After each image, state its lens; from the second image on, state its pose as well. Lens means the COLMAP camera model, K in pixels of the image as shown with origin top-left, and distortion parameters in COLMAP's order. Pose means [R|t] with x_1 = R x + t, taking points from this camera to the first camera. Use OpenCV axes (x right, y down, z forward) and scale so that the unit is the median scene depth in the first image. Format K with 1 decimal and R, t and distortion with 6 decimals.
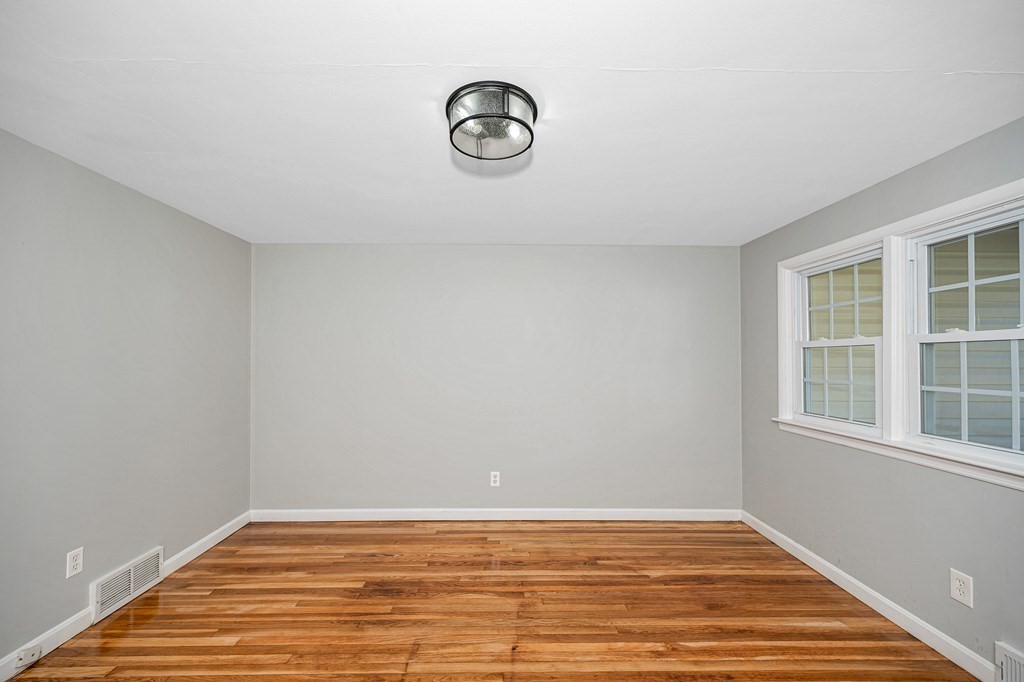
lens RADIAL K [[415.8, 0, 499.5], [0, 415.8, 357.5], [0, 0, 1]] dist [-0.001117, -0.000605]
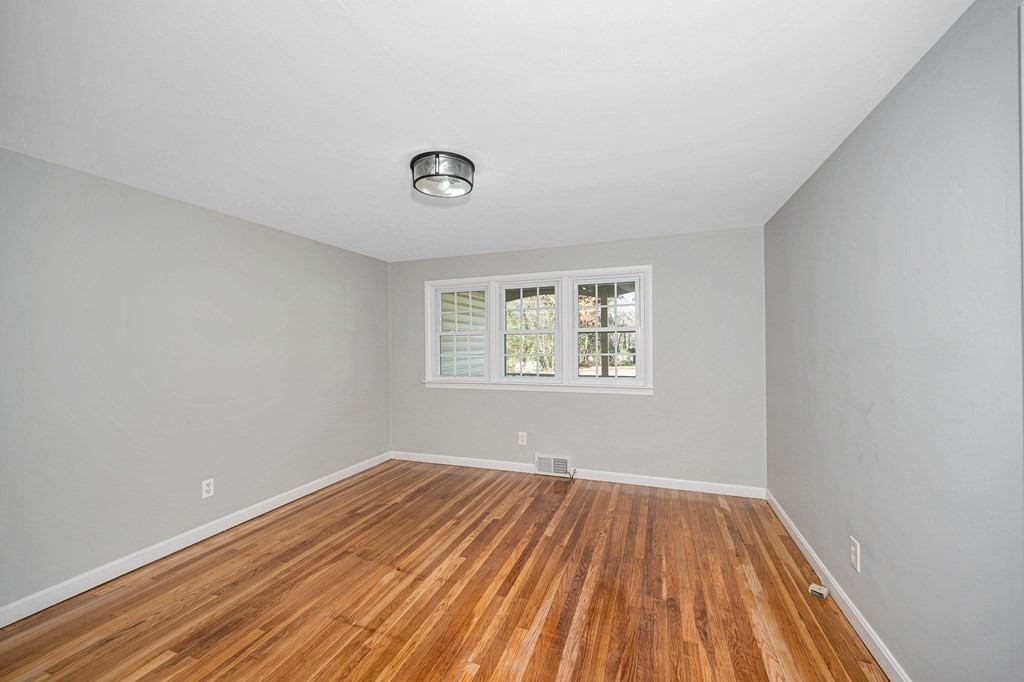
lens RADIAL K [[415.8, 0, 511.2], [0, 415.8, 338.9], [0, 0, 1]] dist [-0.001117, -0.000605]
pose [[0.341771, 0.003503, 0.939777, -0.749320], [0.013776, 0.999867, -0.008737, 0.006468], [-0.939682, 0.015932, 0.341677, 0.163719]]
